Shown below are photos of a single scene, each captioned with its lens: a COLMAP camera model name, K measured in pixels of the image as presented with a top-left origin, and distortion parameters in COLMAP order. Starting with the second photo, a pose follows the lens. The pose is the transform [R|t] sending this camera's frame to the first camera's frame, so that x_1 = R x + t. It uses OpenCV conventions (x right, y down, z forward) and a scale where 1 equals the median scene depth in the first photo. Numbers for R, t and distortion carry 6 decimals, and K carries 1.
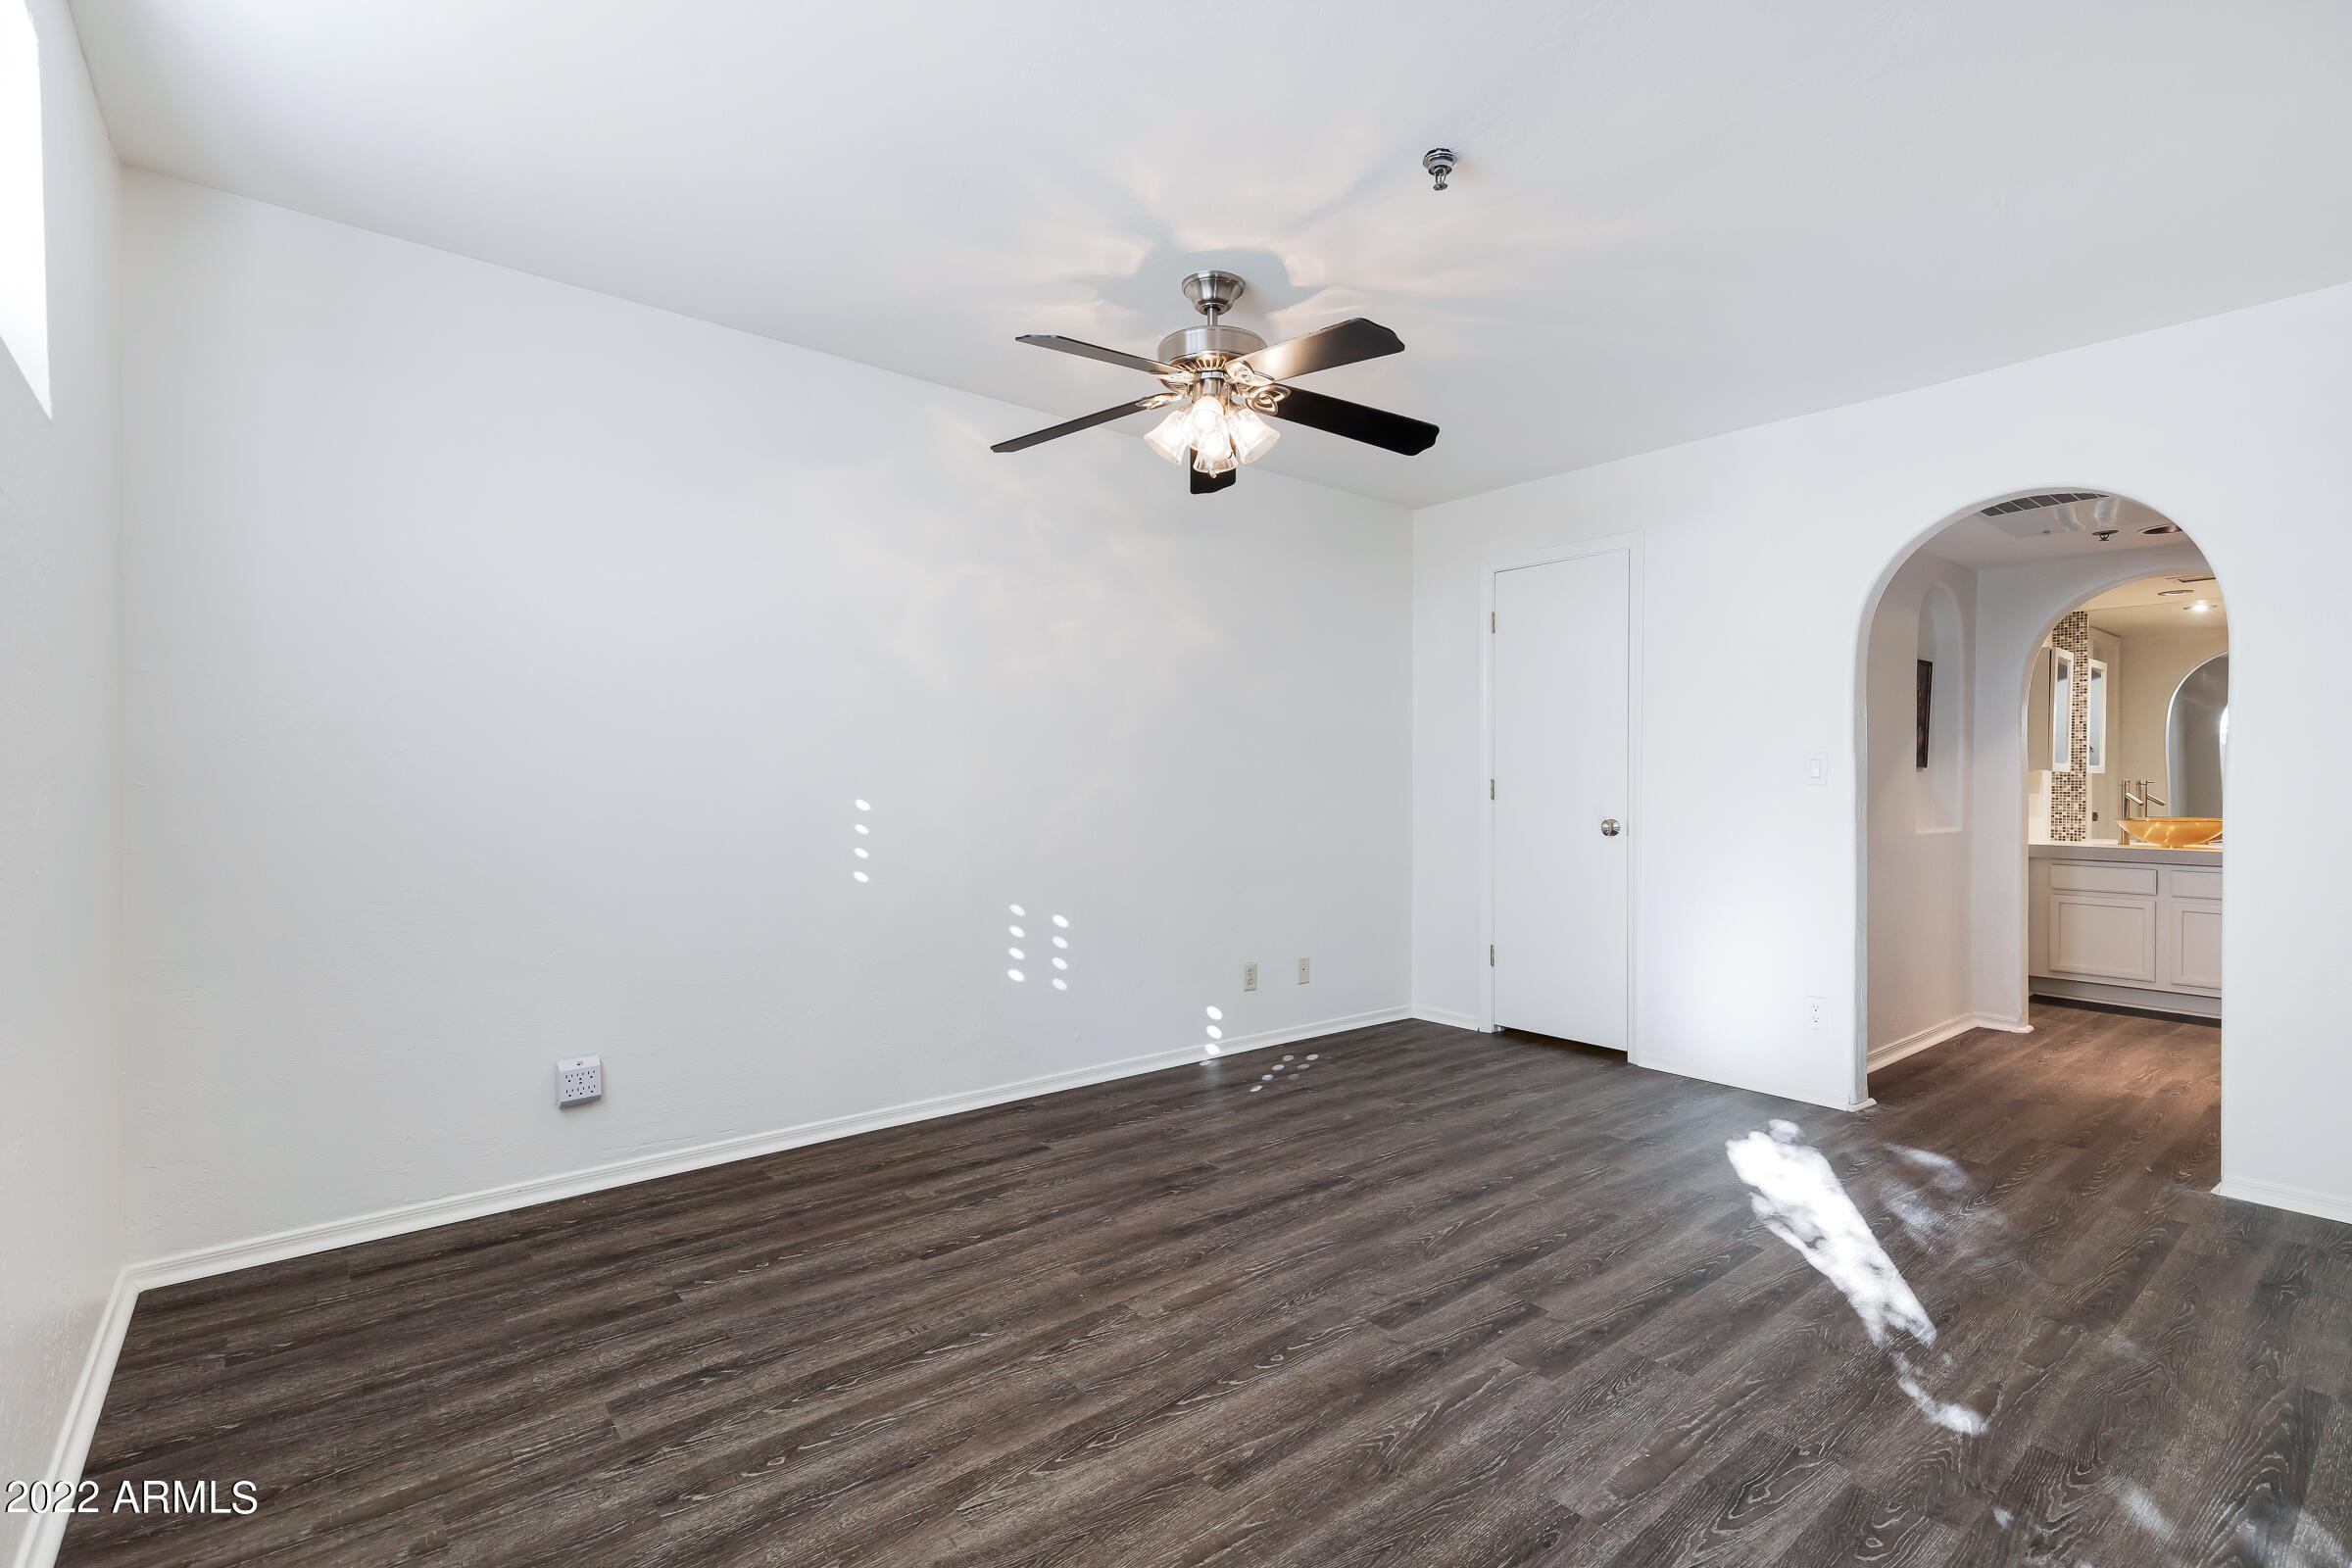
lens RADIAL K [[1087.6, 0, 1171.3], [0, 1087.6, 784.7], [0, 0, 1]] dist [0.002513, 0.000585]
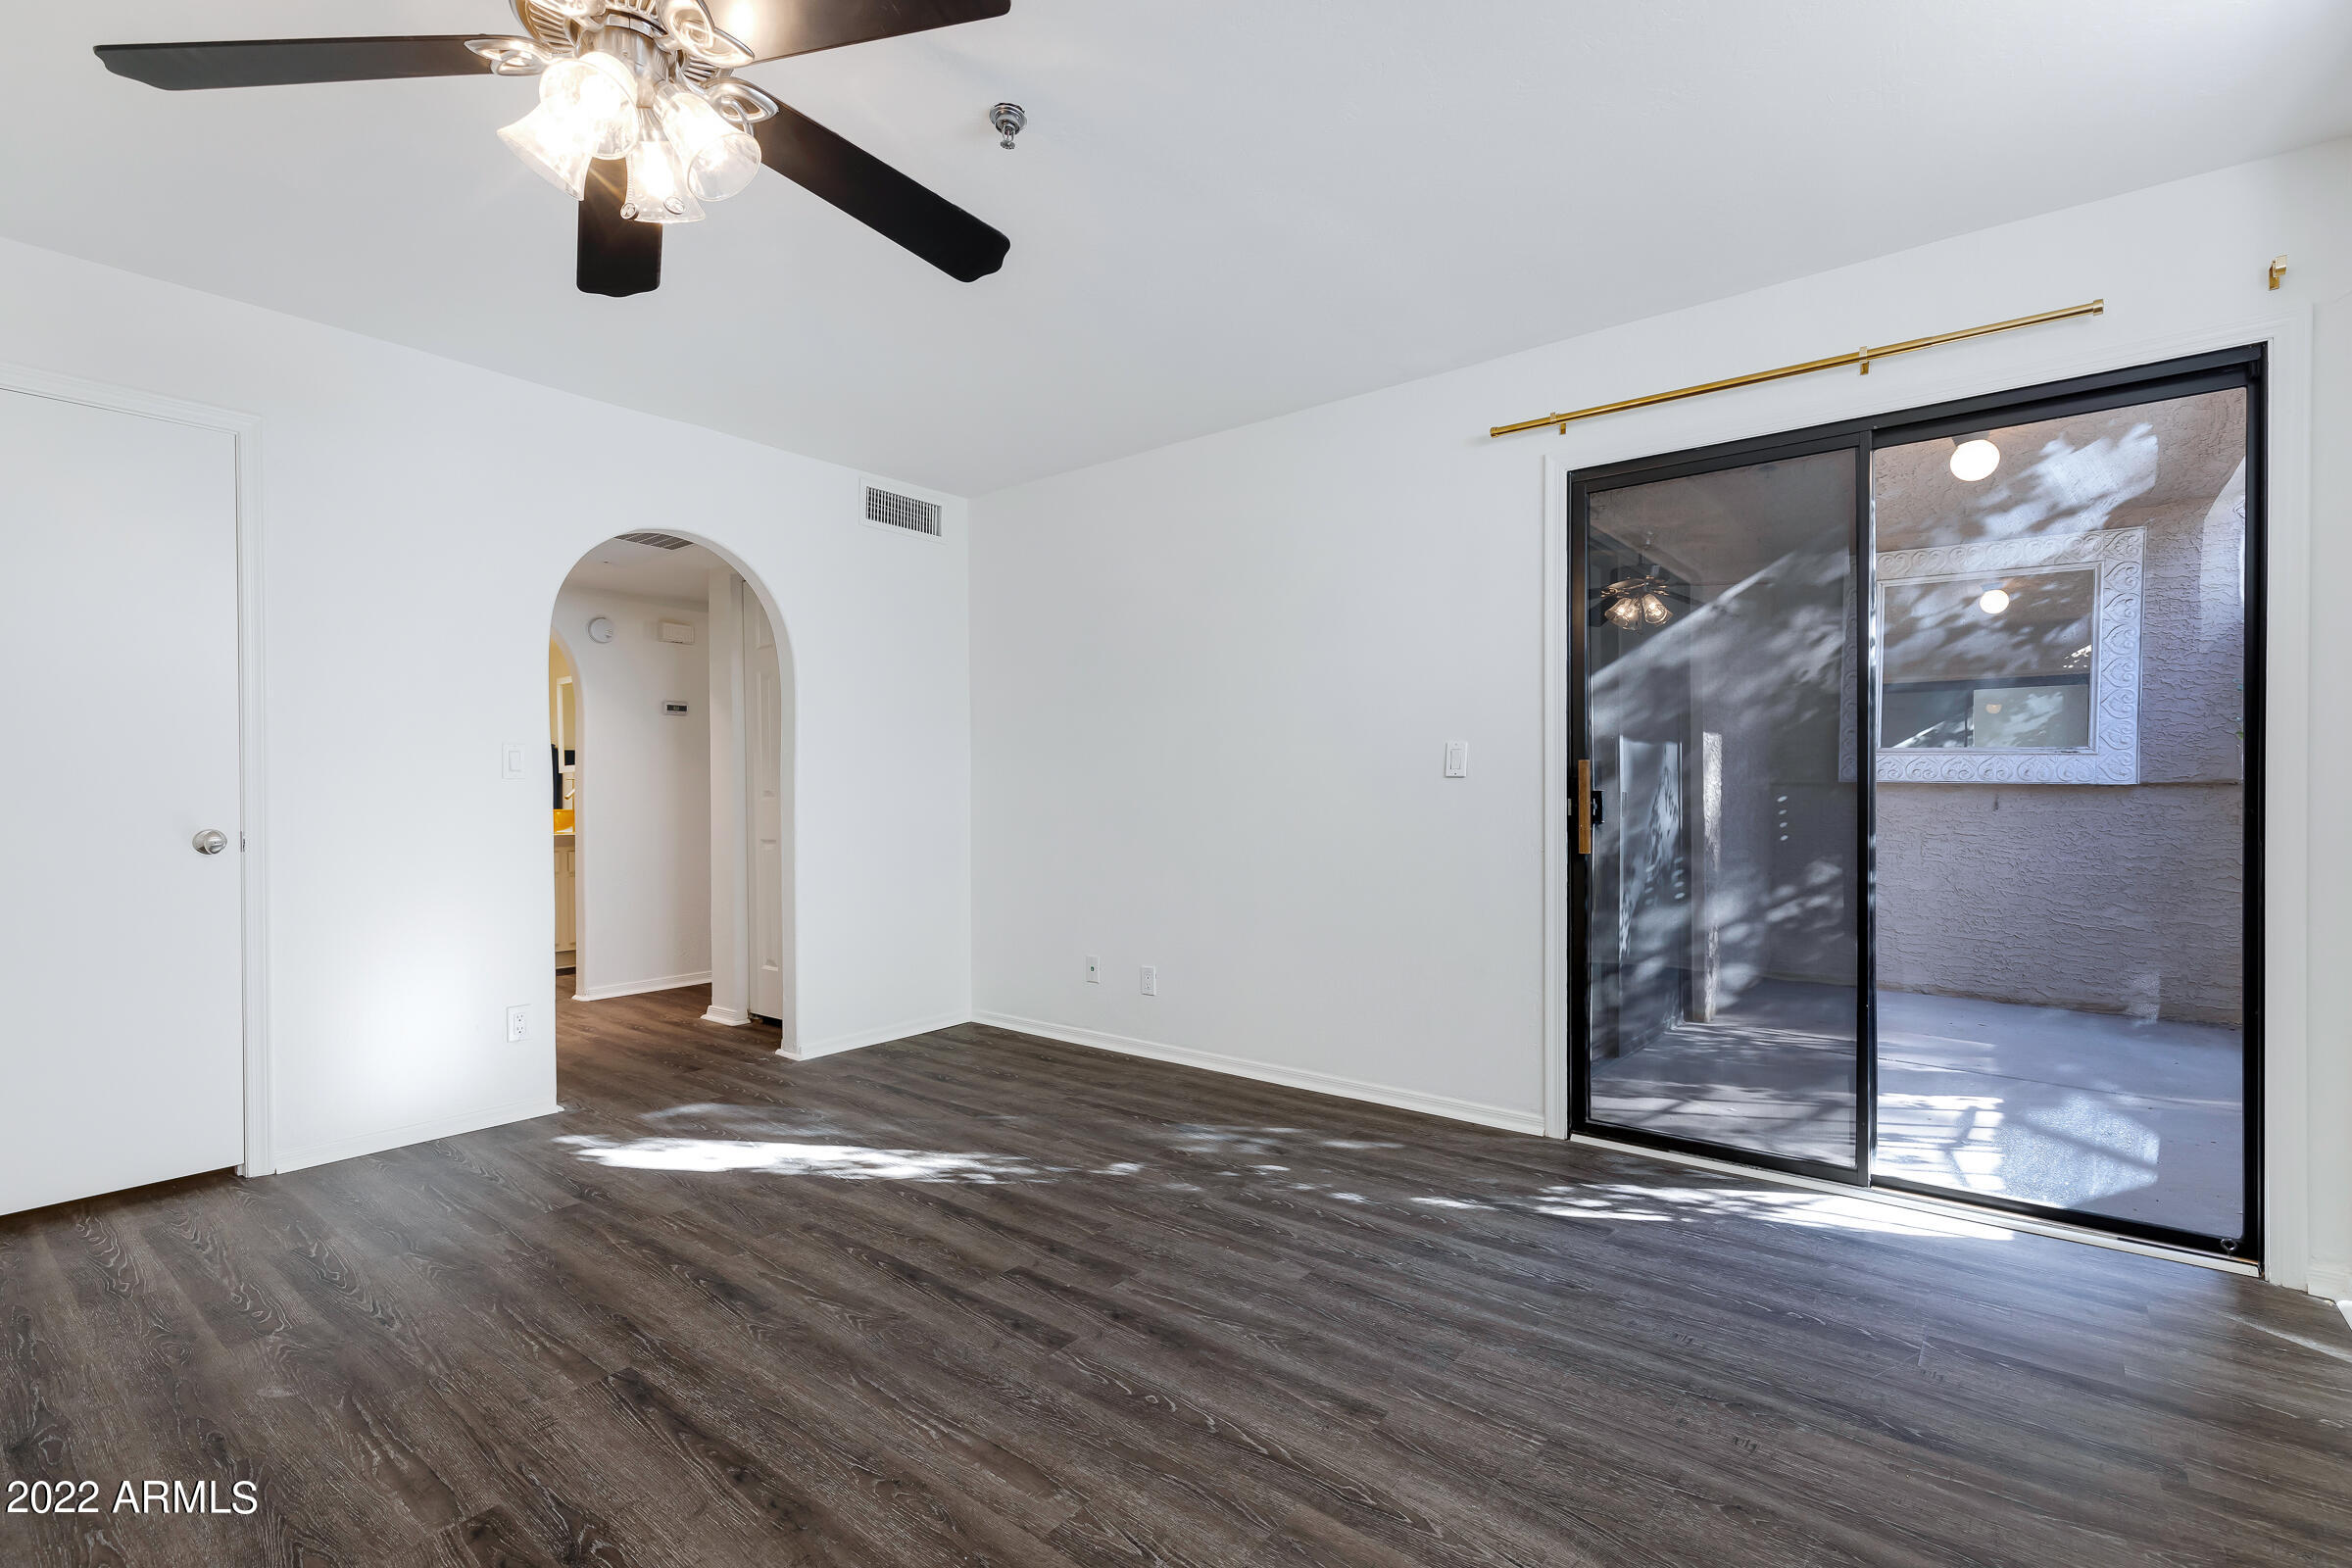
lens RADIAL K [[1087.6, 0, 1172.8], [0, 1087.6, 792.1], [0, 0, 1]] dist [0.002513, 0.000585]
pose [[-0.216998, -0.010577, 0.976115, -0.631747], [0.001647, 0.999936, 0.011201, 0.002074], [-0.976171, 0.004039, -0.216967, 0.931543]]
